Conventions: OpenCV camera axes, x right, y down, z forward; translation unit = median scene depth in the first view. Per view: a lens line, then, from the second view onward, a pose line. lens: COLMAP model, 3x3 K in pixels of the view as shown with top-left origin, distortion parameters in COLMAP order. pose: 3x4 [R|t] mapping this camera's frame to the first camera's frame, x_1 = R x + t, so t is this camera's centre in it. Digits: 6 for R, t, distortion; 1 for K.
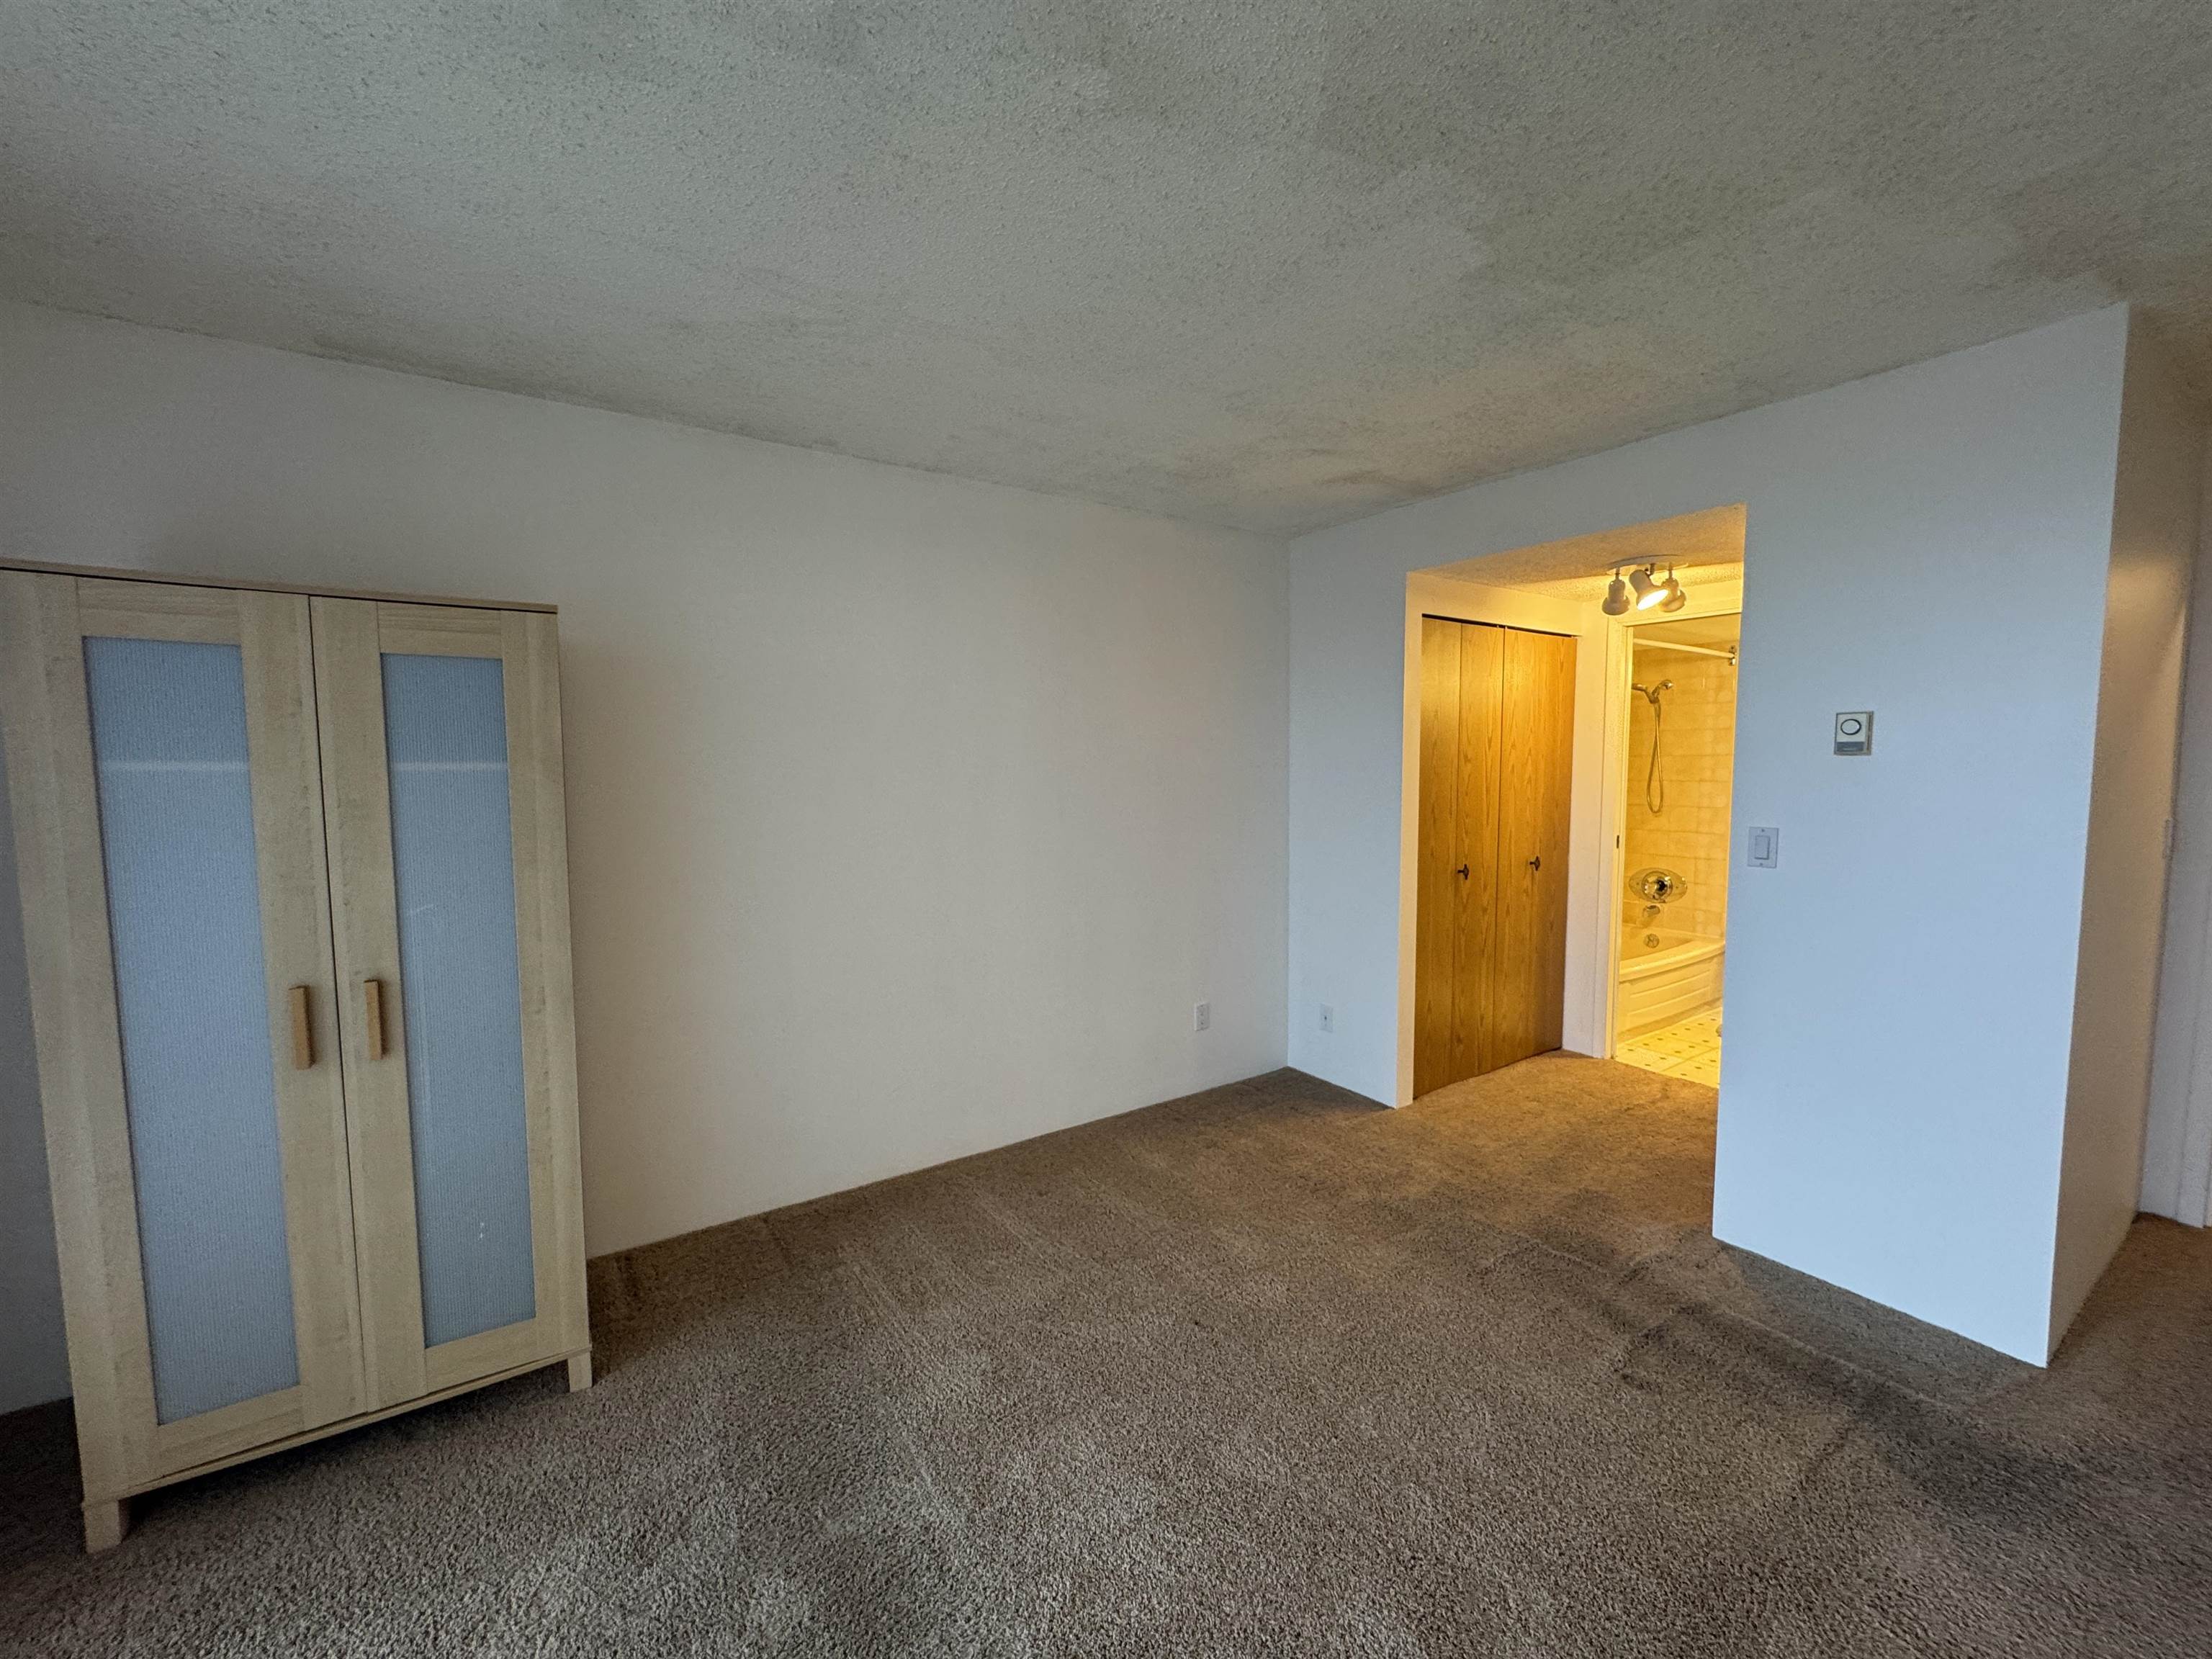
lens RADIAL K [[875.3, 0, 1106.0], [0, 875.3, 829.5], [0, 0, 1]] dist [-0.000593, -0.000225]
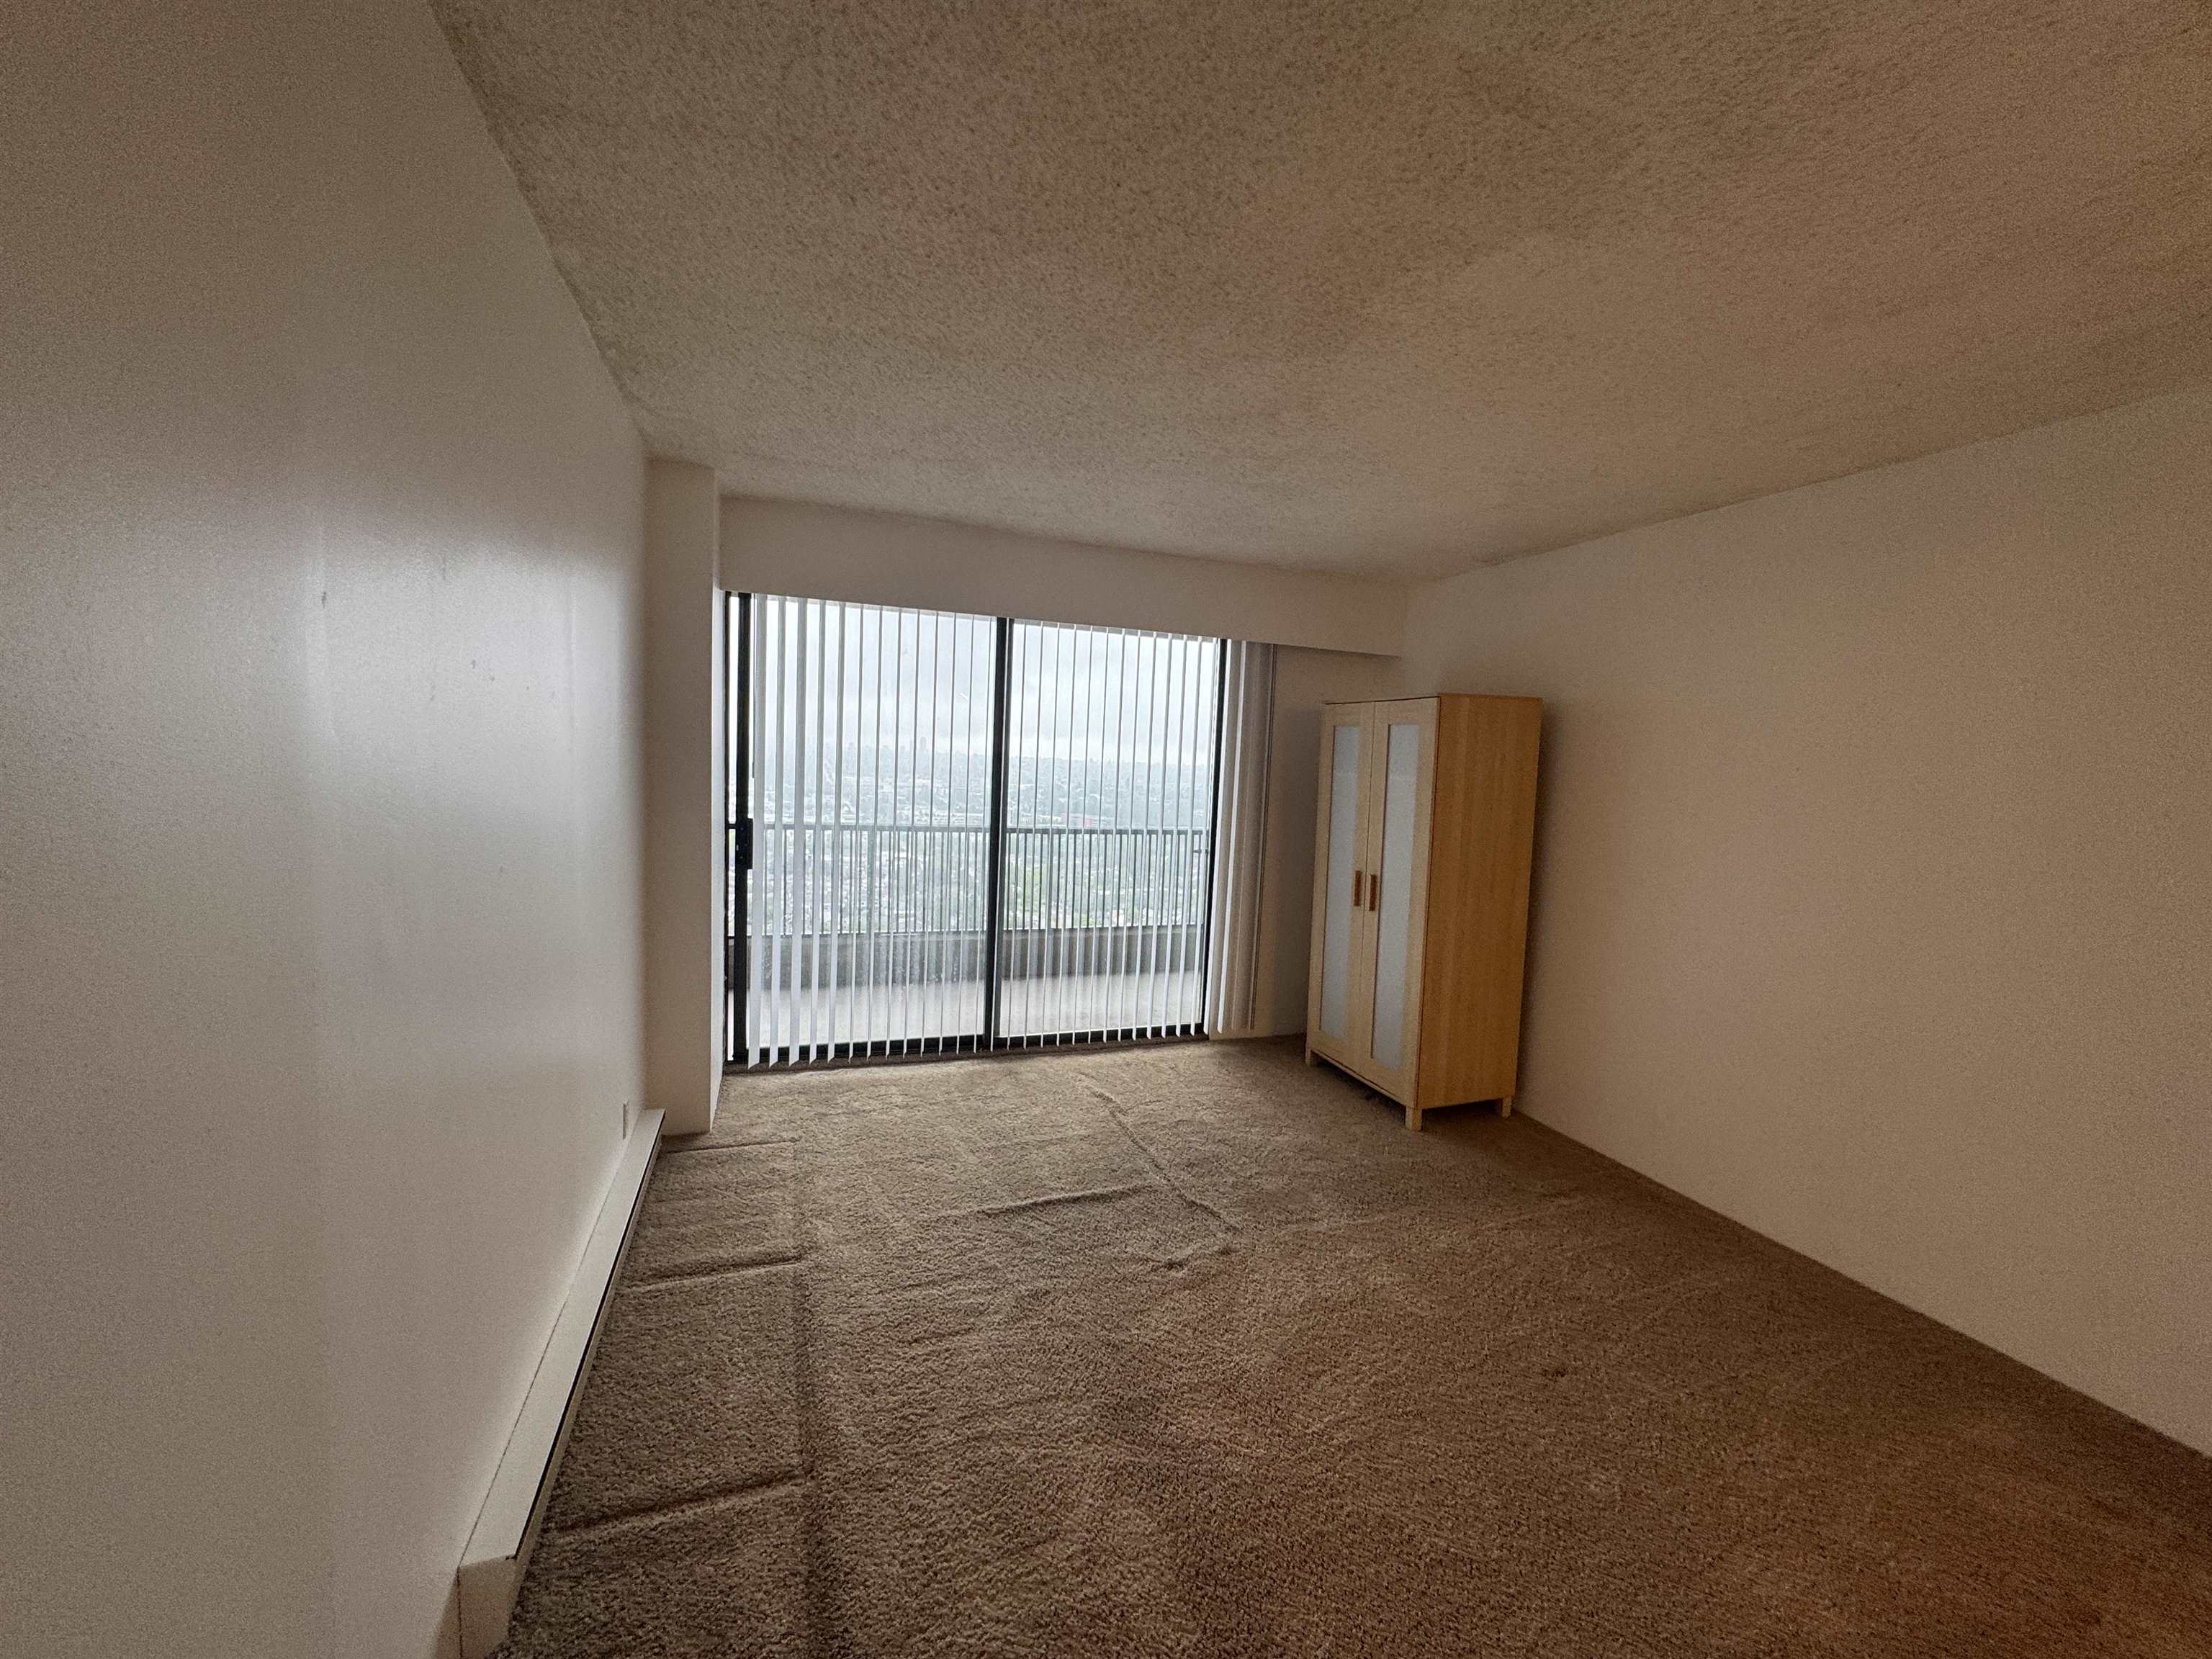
lens RADIAL K [[875.3, 0, 1106.0], [0, 875.3, 829.5], [0, 0, 1]] dist [-0.000593, -0.000225]
pose [[-0.245451, 0.061323, -0.967467, 1.278842], [-0.118298, 0.988644, 0.092678, -0.056476], [0.962164, 0.137198, -0.235409, 0.762495]]
